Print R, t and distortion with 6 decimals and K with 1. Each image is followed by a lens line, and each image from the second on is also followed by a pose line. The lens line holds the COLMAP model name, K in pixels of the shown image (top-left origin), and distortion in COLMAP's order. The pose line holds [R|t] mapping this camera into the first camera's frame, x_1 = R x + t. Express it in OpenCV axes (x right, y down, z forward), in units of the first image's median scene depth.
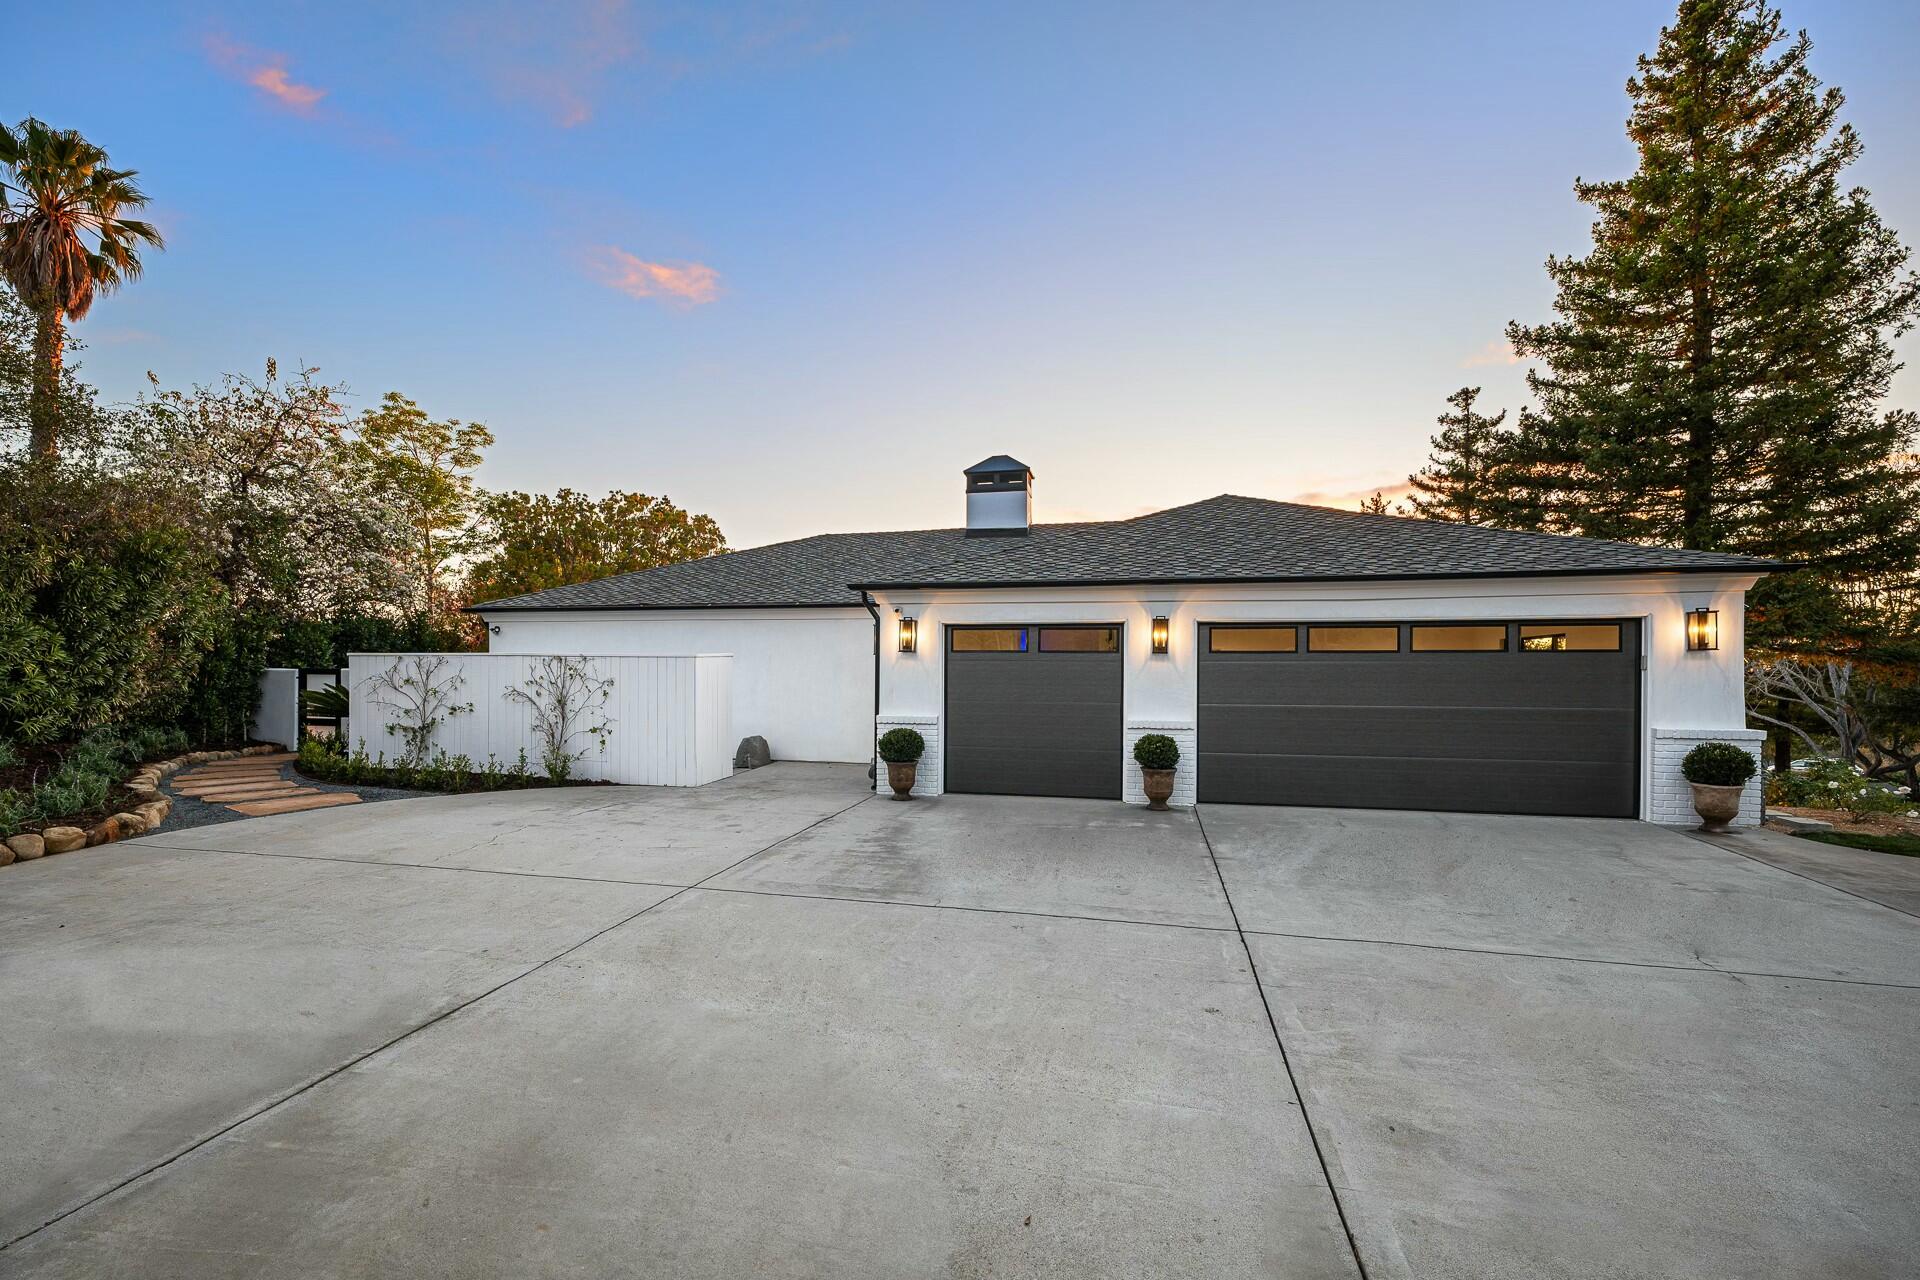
lens RADIAL K [[791.0, 0, 953.8], [0, 791.0, 642.7], [0, 0, 1]] dist [-0.000677, 0.000350]
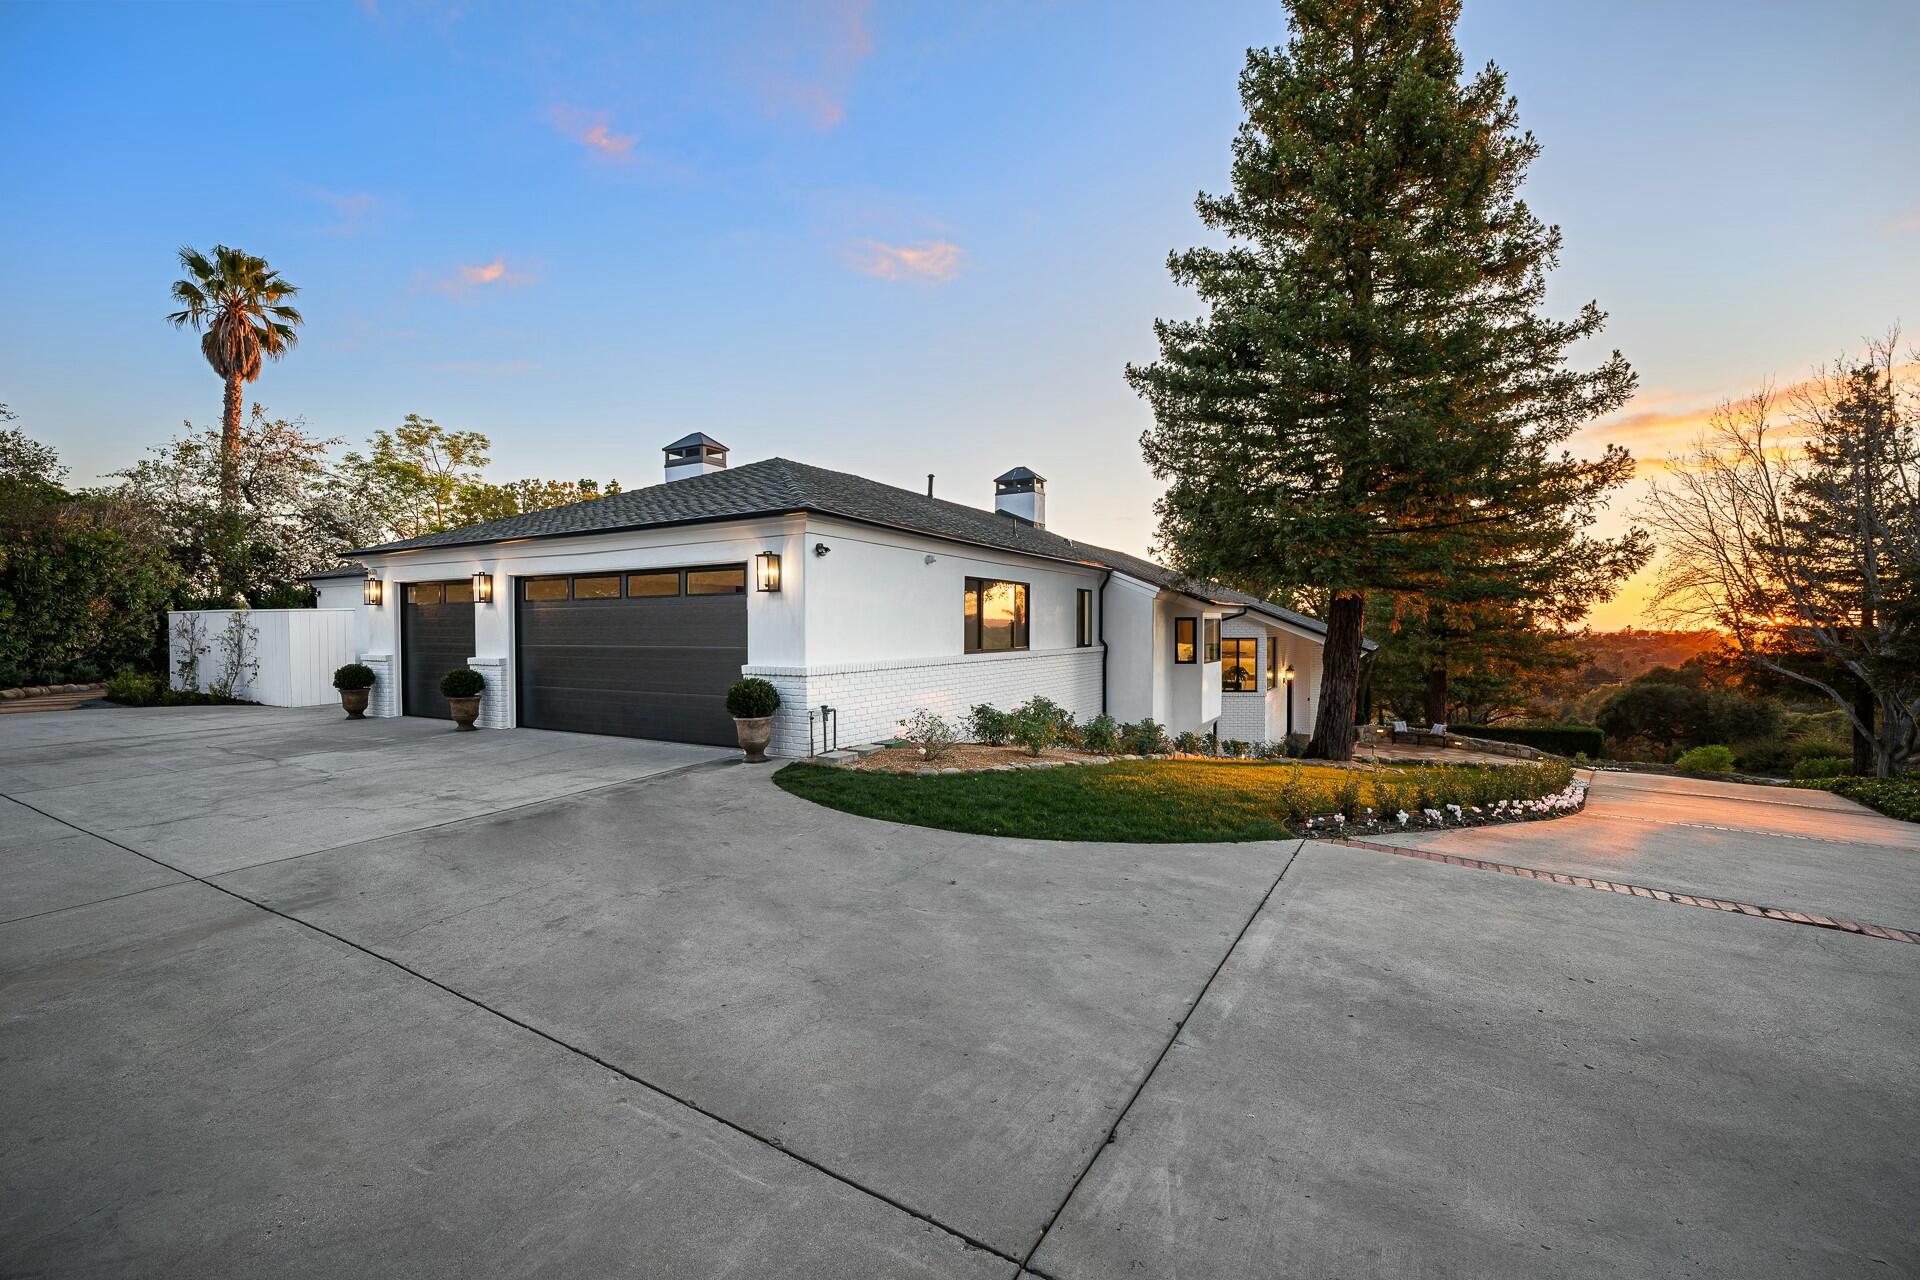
lens RADIAL K [[791.3, 0, 960.2], [0, 791.3, 646.2], [0, 0, 1]] dist [-0.002133, -0.000062]
pose [[0.955604, -0.000230, -0.294655, 0.739036], [0.014260, 0.998864, 0.045466, 0.019504], [0.294310, -0.047649, 0.954521, 0.027488]]
